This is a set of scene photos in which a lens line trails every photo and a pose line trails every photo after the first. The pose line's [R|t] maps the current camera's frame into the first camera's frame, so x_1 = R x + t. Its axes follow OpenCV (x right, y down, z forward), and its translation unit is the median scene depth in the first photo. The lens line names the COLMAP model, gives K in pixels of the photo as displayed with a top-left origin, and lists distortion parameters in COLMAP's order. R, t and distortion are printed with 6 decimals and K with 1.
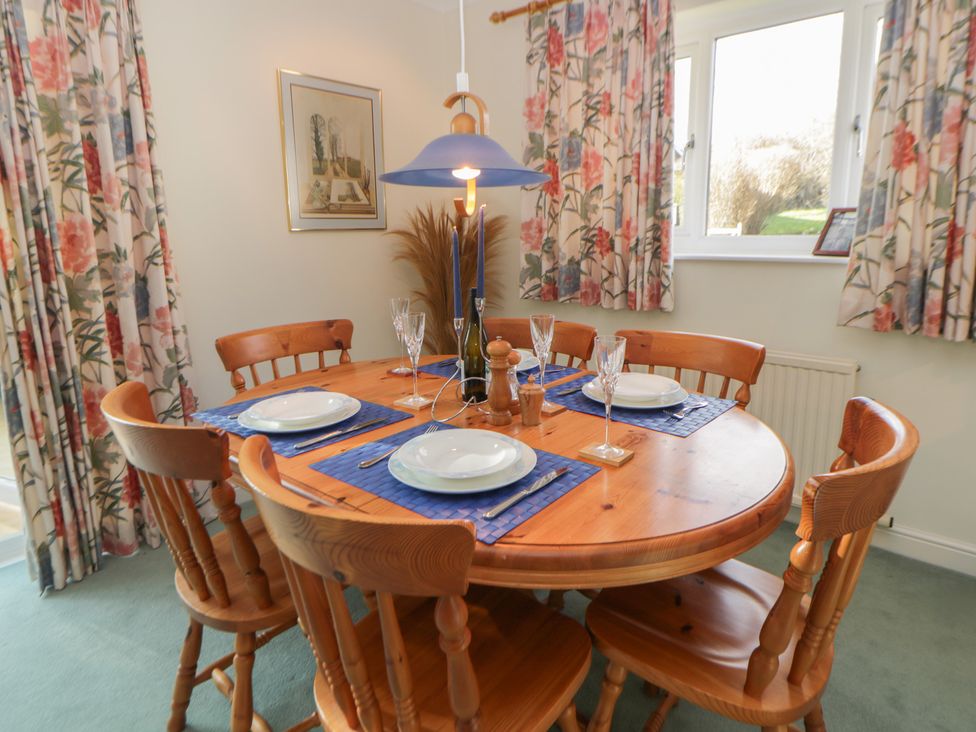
lens RADIAL K [[566.6, 0, 519.9], [0, 566.6, 333.3], [0, 0, 1]] dist [0.002312, -0.017493]
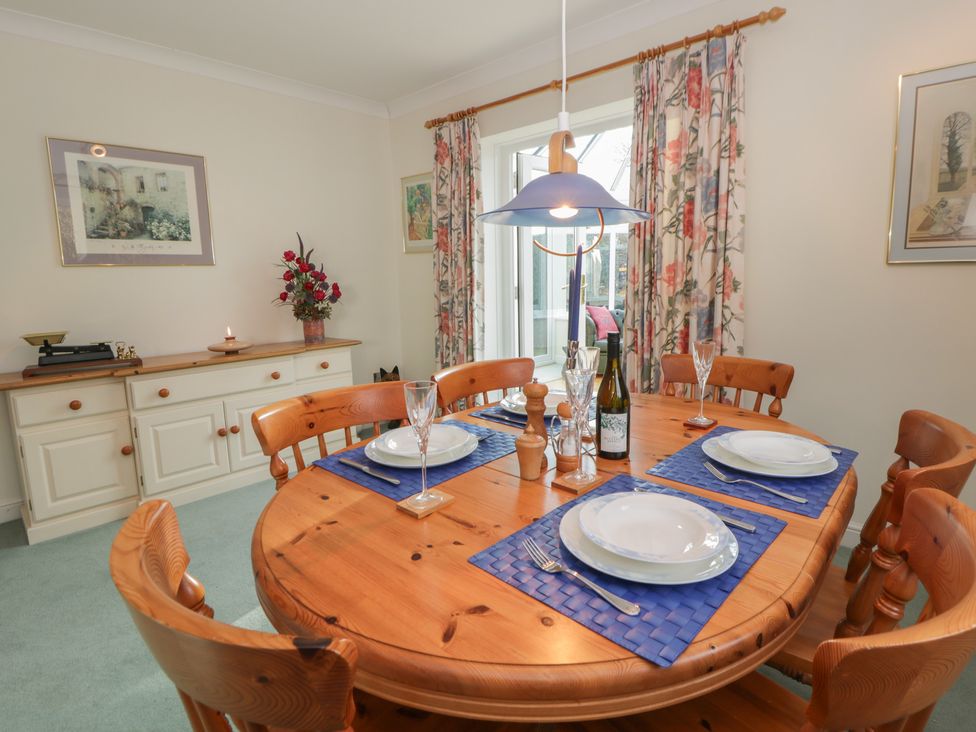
lens RADIAL K [[515.1, 0, 502.4], [0, 515.1, 349.9], [0, 0, 1]] dist [-0.002710, -0.010562]
pose [[-0.077309, 0.161334, -0.983867, 0.514360], [-0.160436, 0.971947, 0.171986, -0.116086], [0.984014, 0.171144, -0.049257, 0.598105]]
